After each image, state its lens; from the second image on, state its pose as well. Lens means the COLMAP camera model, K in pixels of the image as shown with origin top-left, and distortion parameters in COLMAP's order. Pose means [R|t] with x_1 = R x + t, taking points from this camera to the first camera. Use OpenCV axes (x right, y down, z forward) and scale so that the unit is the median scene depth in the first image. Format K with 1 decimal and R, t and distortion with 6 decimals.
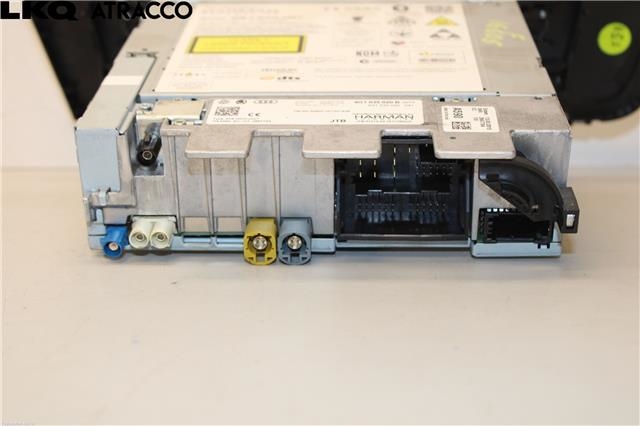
lens RADIAL K [[1083.0, 0, 320.0], [0, 1083.0, 213.0], [0, 0, 1]] dist [0.005109, 0.132407]
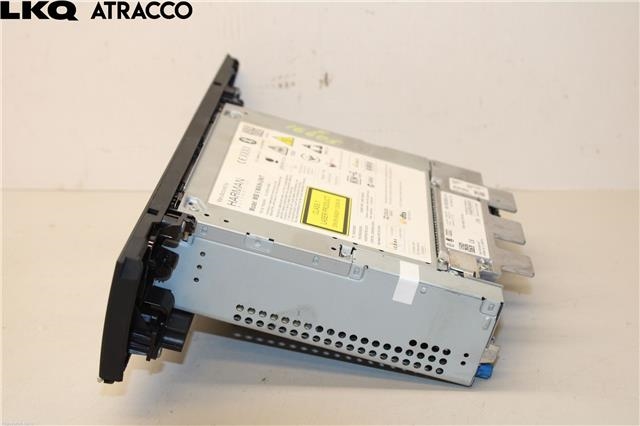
lens RADIAL K [[1066.7, 0, 320.0], [0, 1066.7, 213.0], [0, 0, 1]] dist [-0.002957, -0.012194]
pose [[0.018766, -0.391593, 0.919947, -1.358783], [0.214289, 0.900303, 0.378860, -0.706056], [-0.976590, 0.190025, 0.100809, 1.030127]]
